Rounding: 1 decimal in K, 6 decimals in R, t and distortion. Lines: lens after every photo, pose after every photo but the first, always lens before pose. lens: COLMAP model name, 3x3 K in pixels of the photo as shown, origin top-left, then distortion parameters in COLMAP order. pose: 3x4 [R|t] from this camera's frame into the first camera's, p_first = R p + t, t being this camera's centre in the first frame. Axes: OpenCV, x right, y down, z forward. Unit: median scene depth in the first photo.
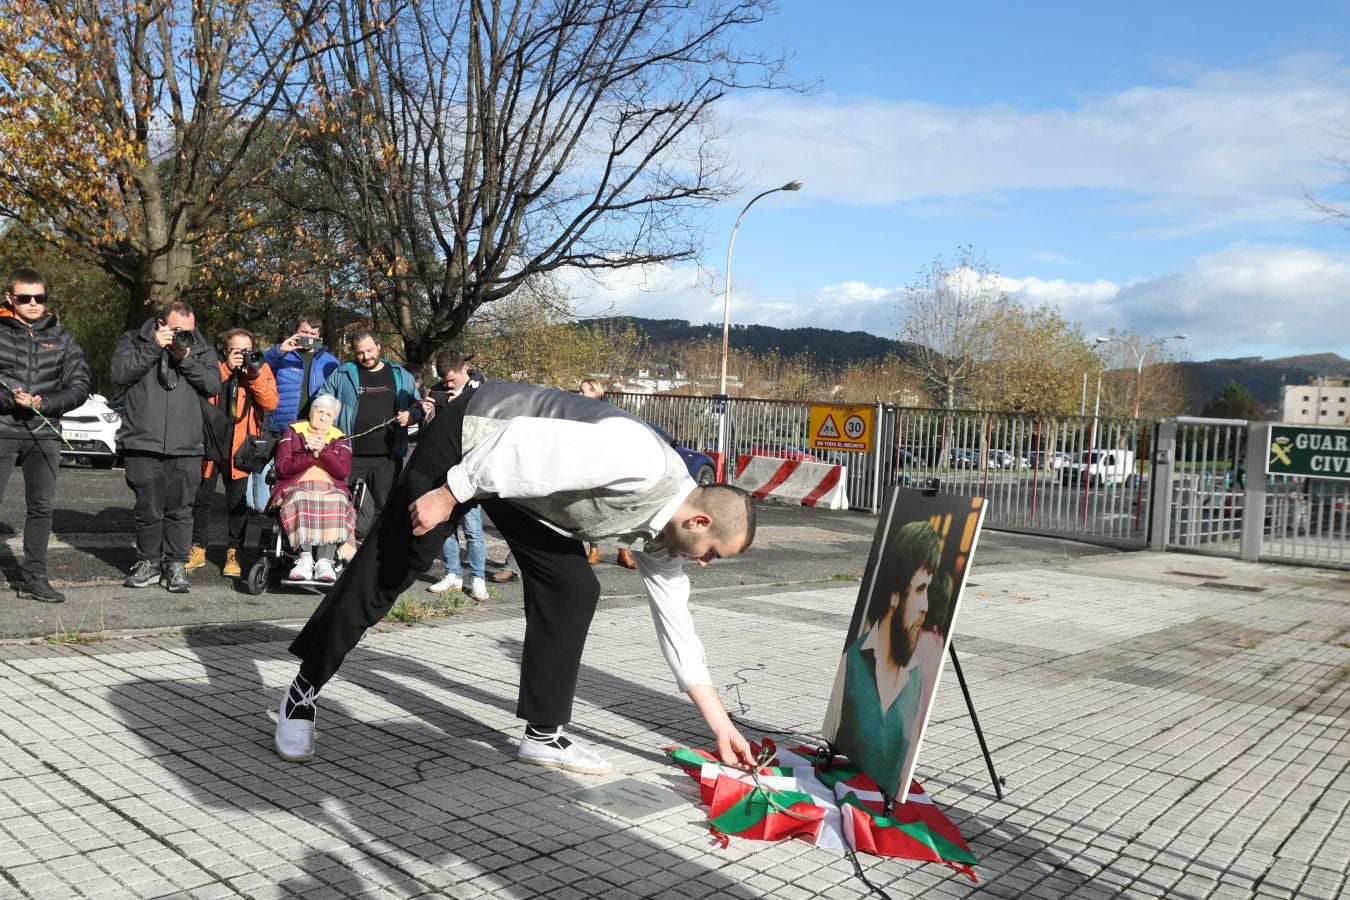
lens RADIAL K [[1016.1, 0, 669.1], [0, 1016.1, 454.9], [0, 0, 1]] dist [-0.010110, 0.006315]
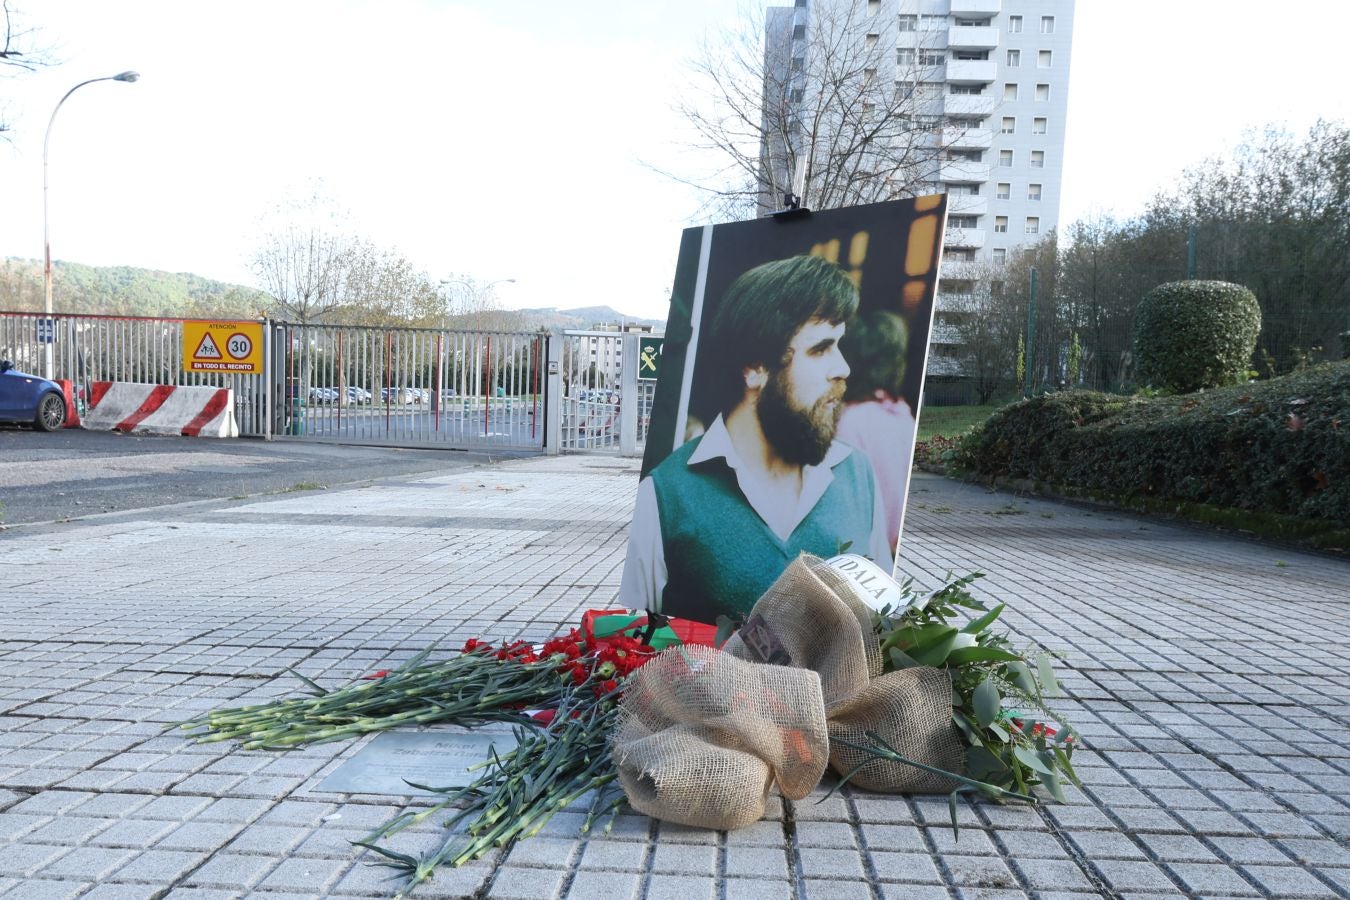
lens RADIAL K [[978.4, 0, 664.0], [0, 978.4, 454.7], [0, 0, 1]] dist [-0.008678, 0.008725]
pose [[0.808242, -0.068029, 0.584908, -0.049306], [0.032538, 0.996946, 0.070989, 0.034987], [-0.587951, -0.038345, 0.807987, 0.123720]]
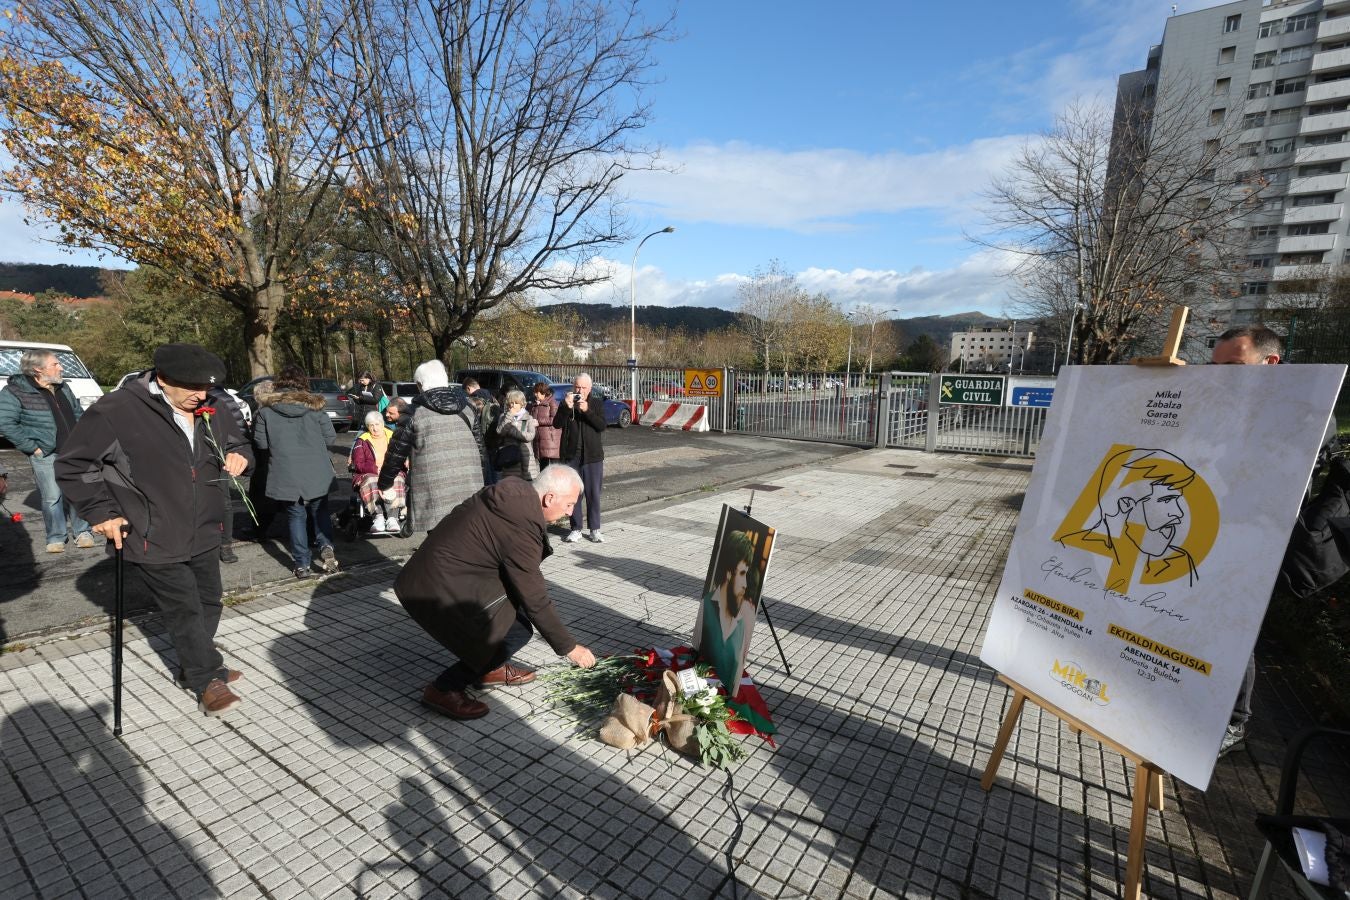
lens RADIAL K [[598.9, 0, 674.4], [0, 598.9, 465.8], [0, 0, 1]] dist [-0.003336, 0.001203]
pose [[0.992234, -0.059416, 0.109278, 0.006239], [0.044582, 0.990046, 0.133496, -0.045419], [-0.116122, -0.127587, 0.985006, 0.002304]]
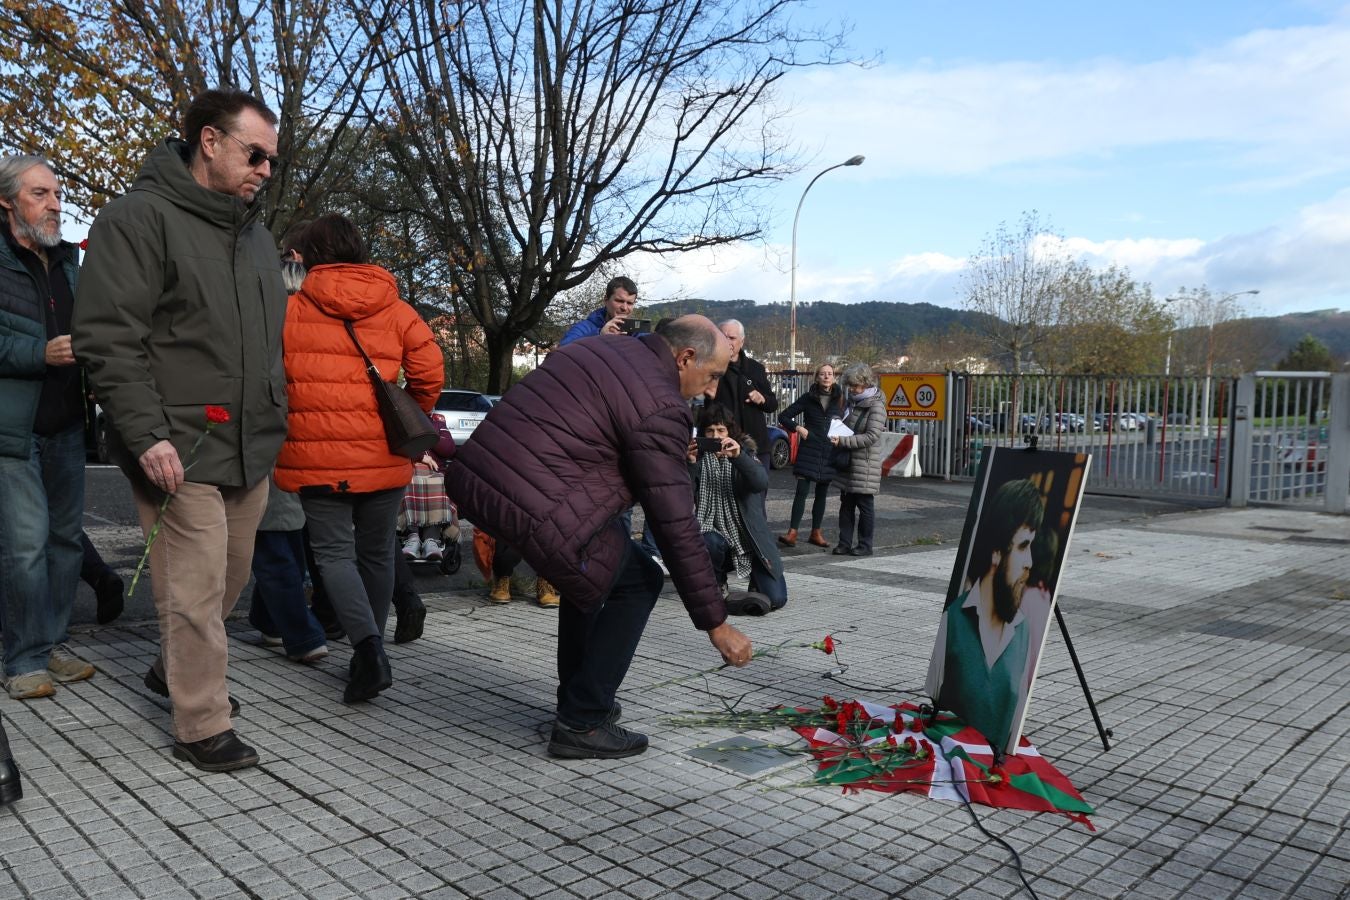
lens RADIAL K [[978.4, 0, 669.6], [0, 978.4, 471.9], [0, 0, 1]] dist [-0.008678, 0.008725]
pose [[0.996609, -0.036652, -0.073668, -0.006577], [0.039548, 0.998486, 0.038243, 0.001723], [0.072154, -0.041027, 0.996549, 0.002061]]
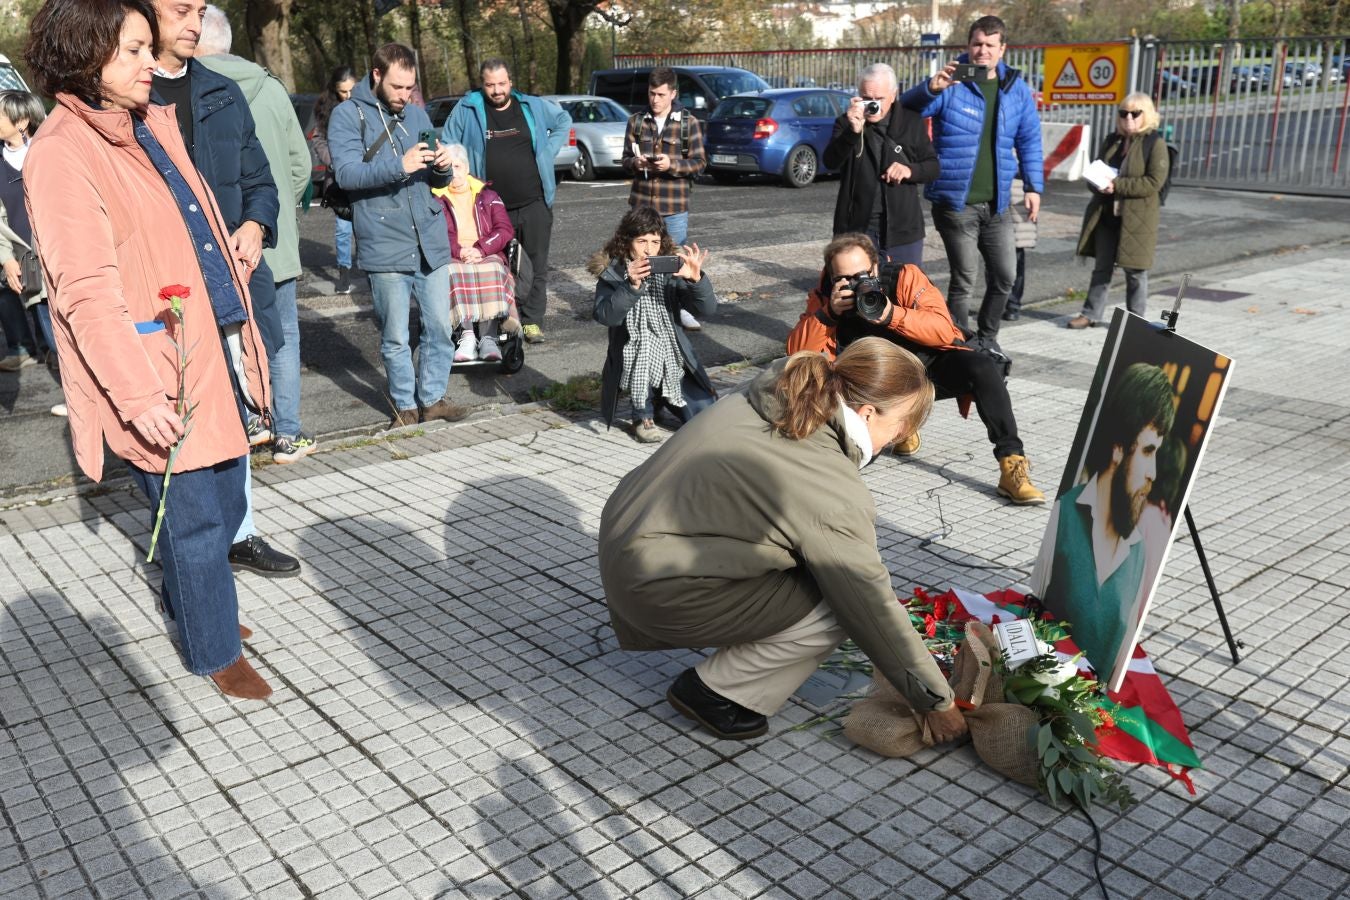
lens RADIAL K [[1143.7, 0, 669.6], [0, 1143.7, 455.8], [0, 0, 1]] dist [-0.004601, 0.012888]
pose [[0.982607, -0.029002, -0.183418, 0.006565], [0.081091, 0.955591, 0.283319, -0.038559], [0.167056, -0.293265, 0.941322, 0.006374]]
